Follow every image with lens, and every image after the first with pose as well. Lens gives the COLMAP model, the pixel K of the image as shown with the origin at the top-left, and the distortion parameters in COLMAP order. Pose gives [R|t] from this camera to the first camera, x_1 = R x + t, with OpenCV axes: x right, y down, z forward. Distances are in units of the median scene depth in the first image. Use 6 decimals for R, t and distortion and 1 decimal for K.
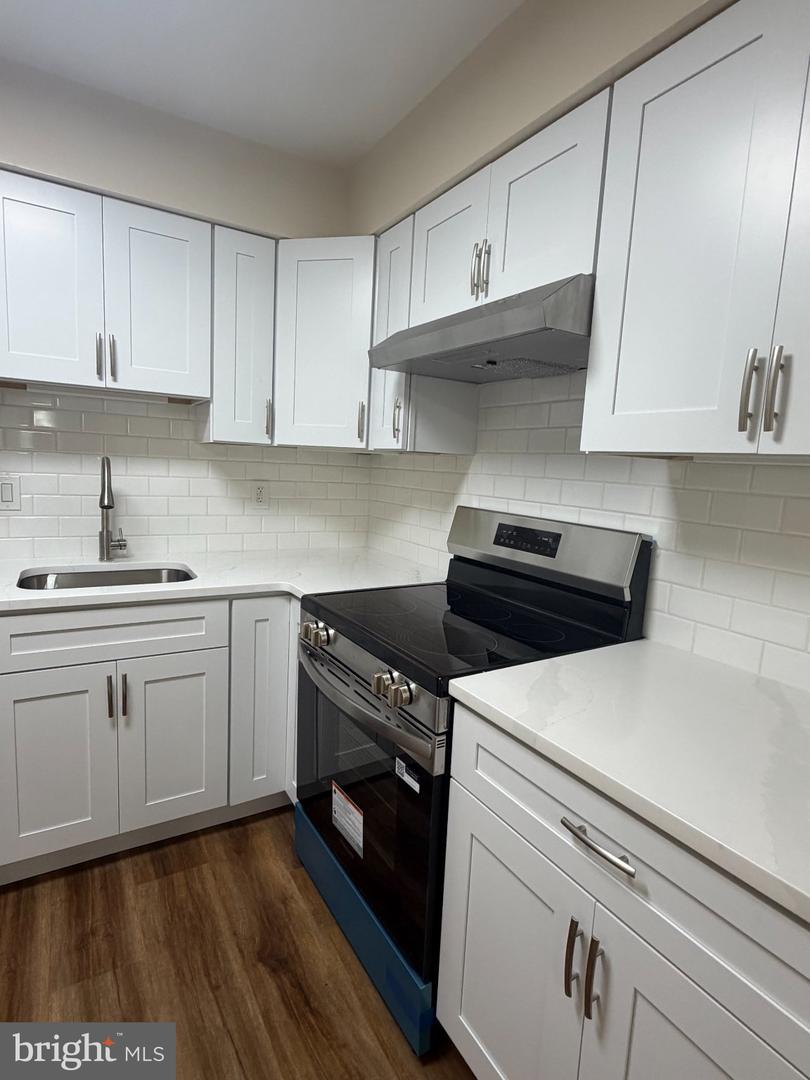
lens RADIAL K [[557.7, 0, 402.6], [0, 557.7, 538.2], [0, 0, 1]] dist [-0.002419, 0.000842]
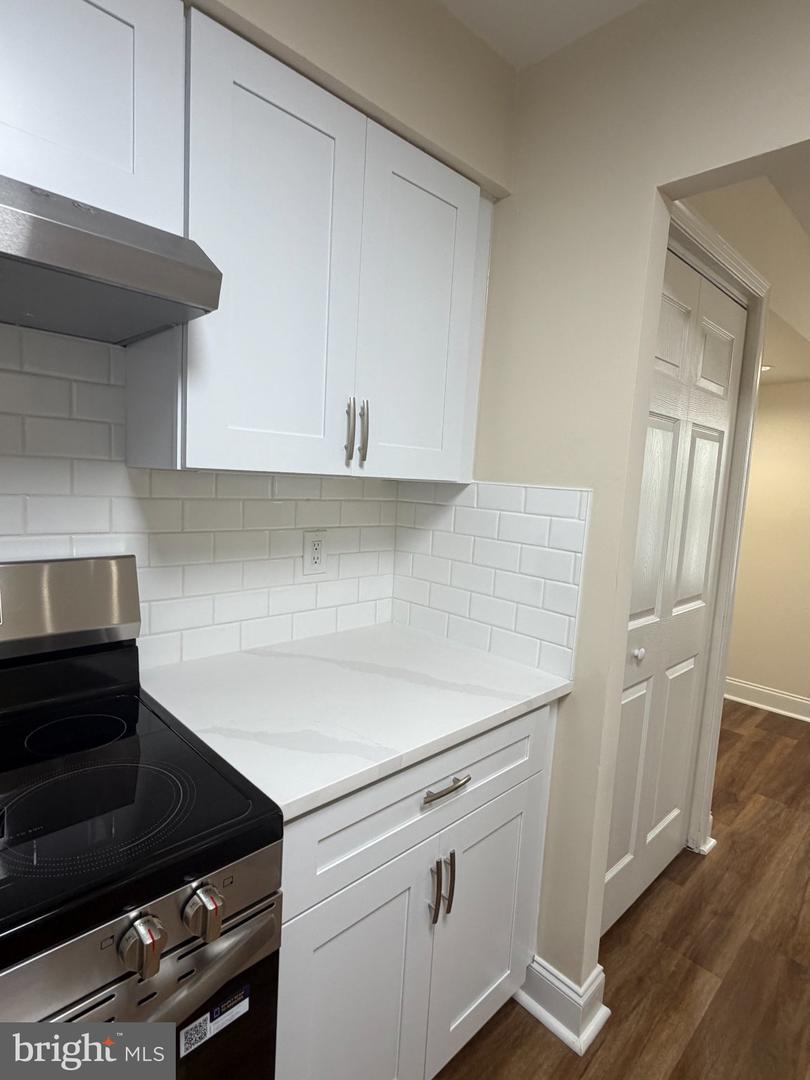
lens RADIAL K [[557.7, 0, 408.5], [0, 557.7, 531.5], [0, 0, 1]] dist [-0.002419, 0.000842]
pose [[-0.227656, -0.157287, 0.960955, -0.360053], [0.063666, 0.982352, 0.175872, -0.126290], [-0.971658, 0.101218, -0.213624, 0.590897]]
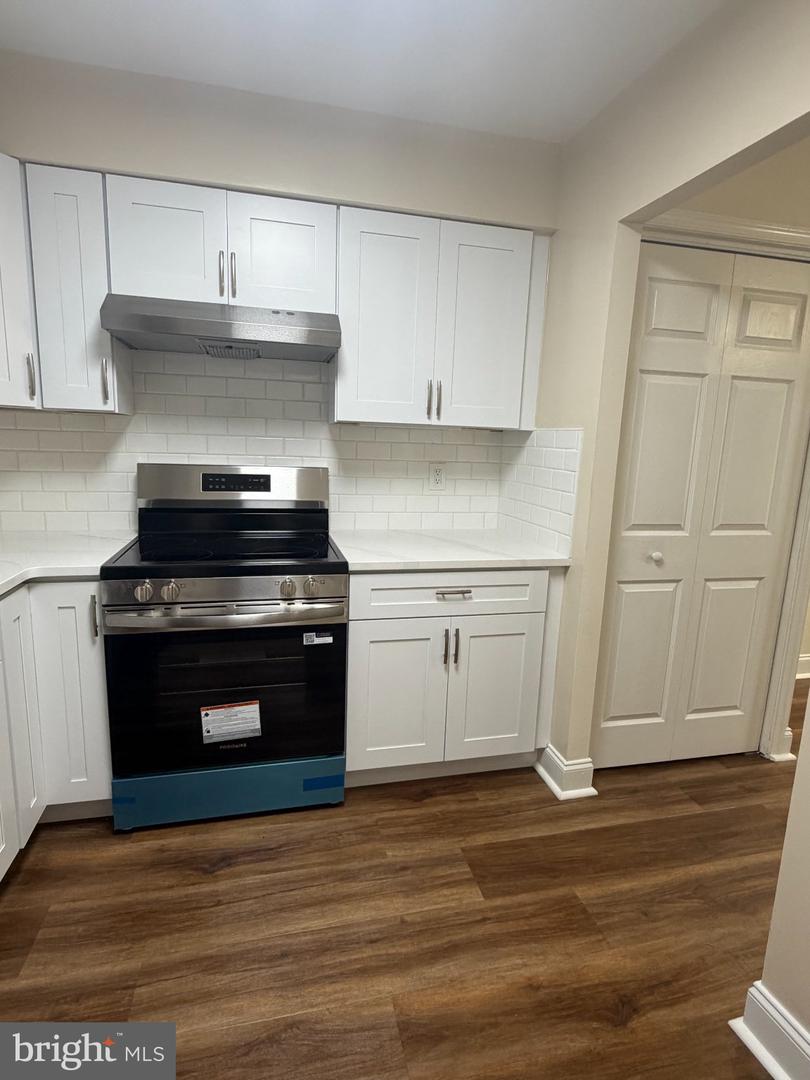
lens RADIAL K [[557.7, 0, 403.6], [0, 557.7, 538.1], [0, 0, 1]] dist [-0.002419, 0.000842]
pose [[0.299838, -0.203917, 0.931941, -0.866865], [0.107804, 0.977873, 0.179283, -0.060169], [-0.947879, 0.046711, 0.315187, 0.194782]]
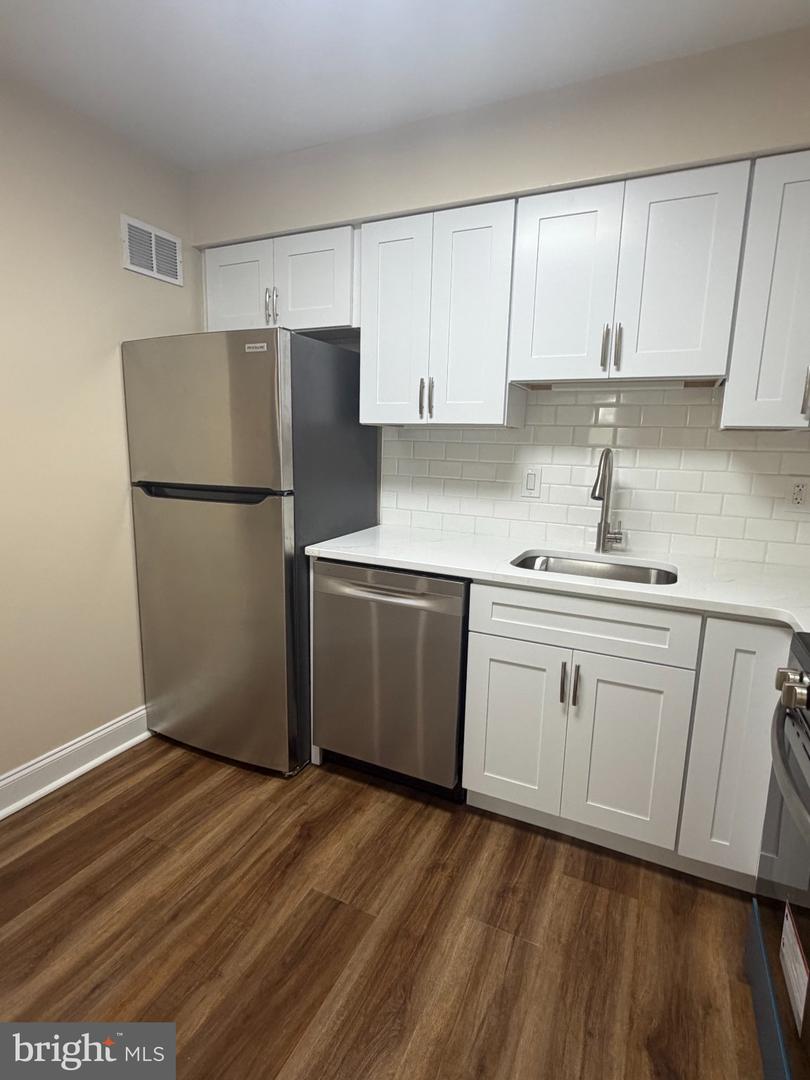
lens RADIAL K [[557.7, 0, 400.9], [0, 557.7, 538.9], [0, 0, 1]] dist [-0.002419, 0.000842]
pose [[0.547790, 0.109380, -0.829435, 0.121786], [-0.103962, 0.992632, 0.062241, -0.009329], [0.830131, 0.052135, 0.555125, 0.156993]]
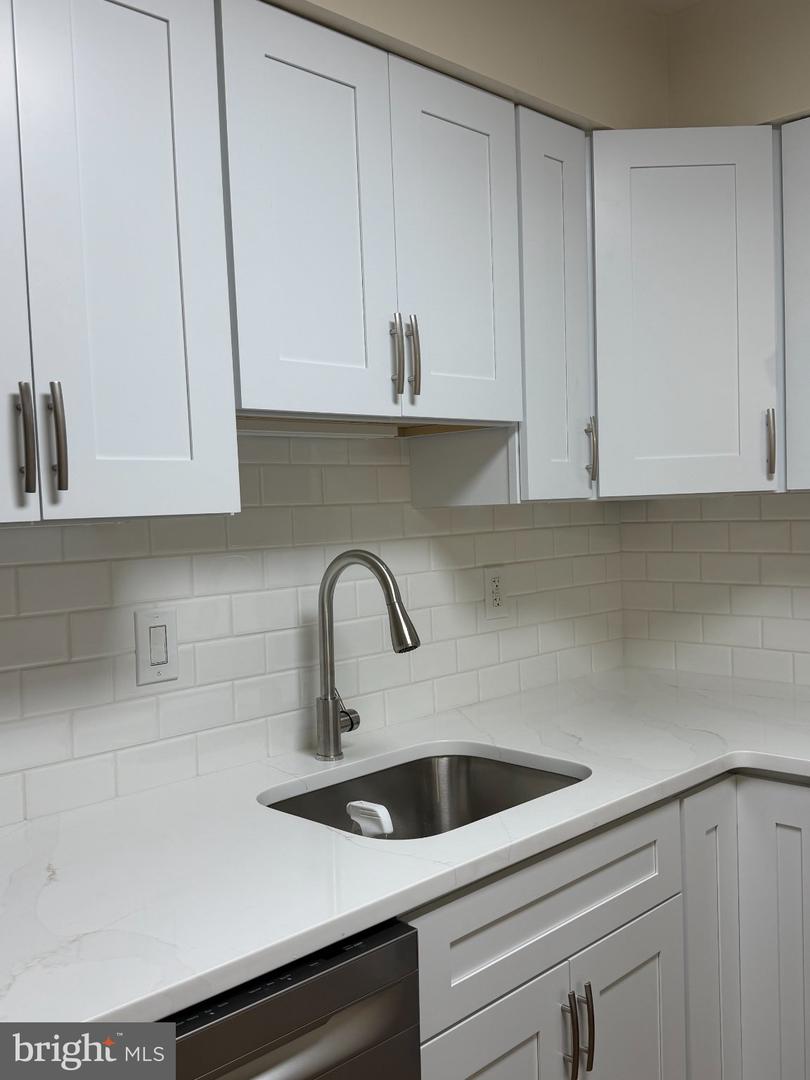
lens RADIAL K [[1002.6, 0, 397.3], [0, 1002.6, 542.1], [0, 0, 1]] dist [0.092815, 0.000000]
pose [[0.966164, -0.094852, 0.239855, -0.778788], [0.115446, 0.990606, -0.073290, -0.089453], [-0.230650, 0.098500, 0.968038, 0.116411]]
